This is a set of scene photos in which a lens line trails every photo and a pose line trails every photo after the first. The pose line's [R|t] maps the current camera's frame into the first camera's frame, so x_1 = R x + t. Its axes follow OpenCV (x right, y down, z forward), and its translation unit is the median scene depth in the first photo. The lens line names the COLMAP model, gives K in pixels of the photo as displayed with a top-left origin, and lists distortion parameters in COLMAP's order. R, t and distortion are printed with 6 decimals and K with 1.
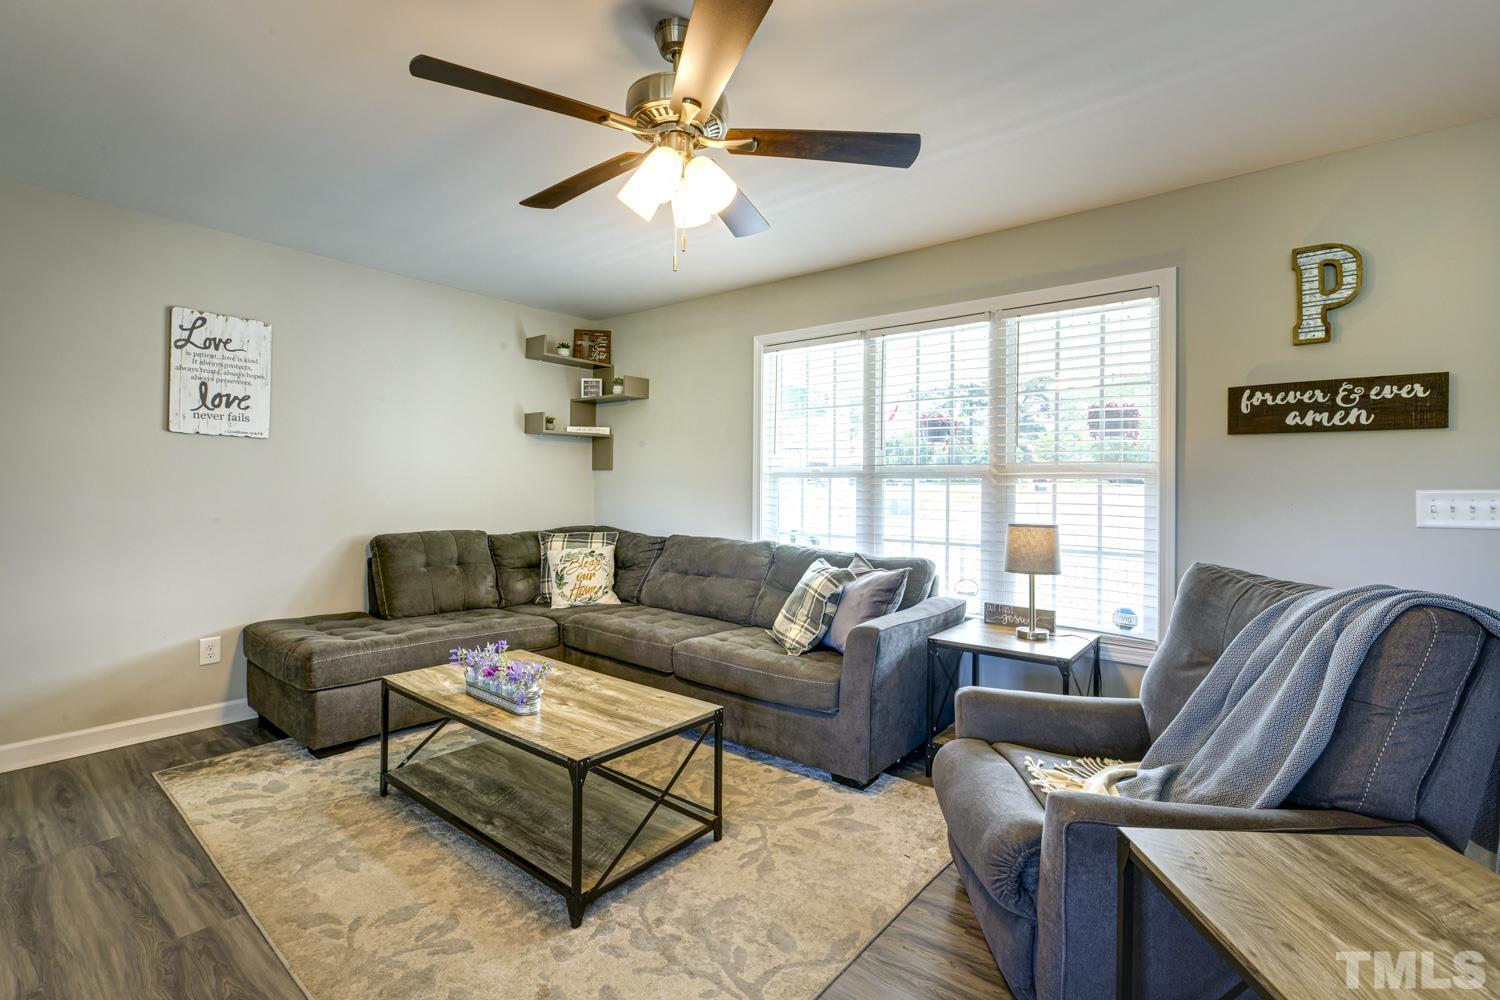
lens RADIAL K [[670.8, 0, 745.8], [0, 670.8, 494.6], [0, 0, 1]] dist [-0.009006, -0.000232]
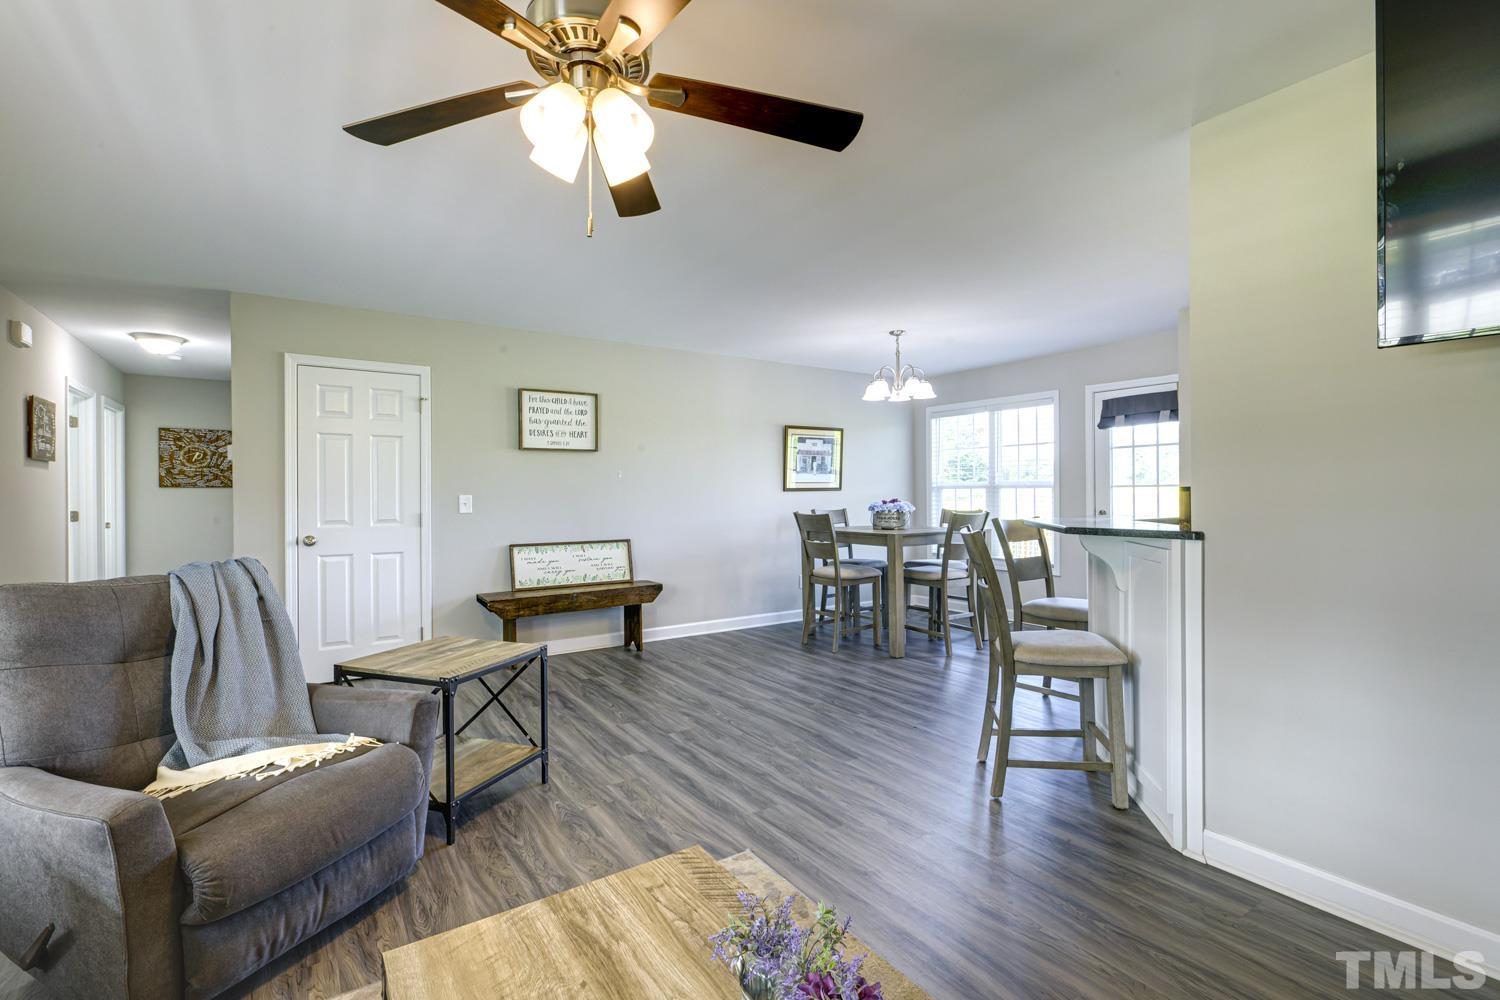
lens RADIAL K [[673.6, 0, 749.4], [0, 673.6, 490.7], [0, 0, 1]] dist [-0.006038, 0.000788]
pose [[-0.954749, -0.006107, 0.297349, -0.350125], [-0.004597, 0.999973, 0.005776, -0.019969], [-0.297376, 0.004148, -0.954751, 1.121143]]
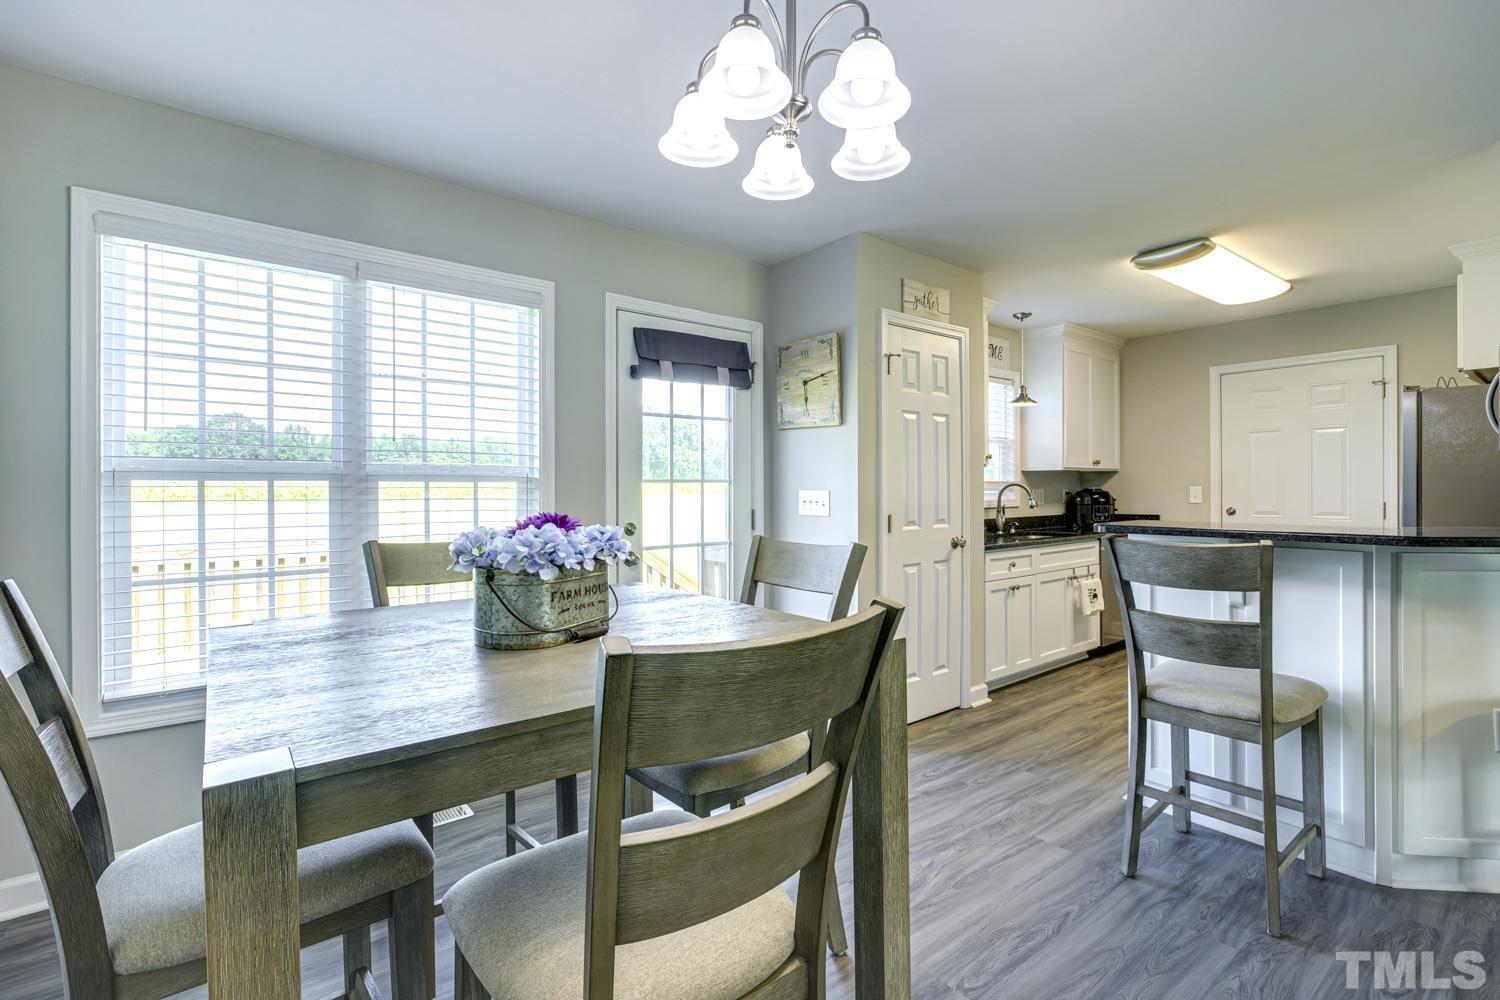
lens RADIAL K [[673.6, 0, 749.4], [0, 673.6, 490.7], [0, 0, 1]] dist [-0.006038, 0.000788]
pose [[-0.235399, -0.009680, -0.971851, 0.299095], [-0.005174, 0.999949, -0.008707, 0.000420], [0.971885, 0.002979, -0.235437, -0.677145]]
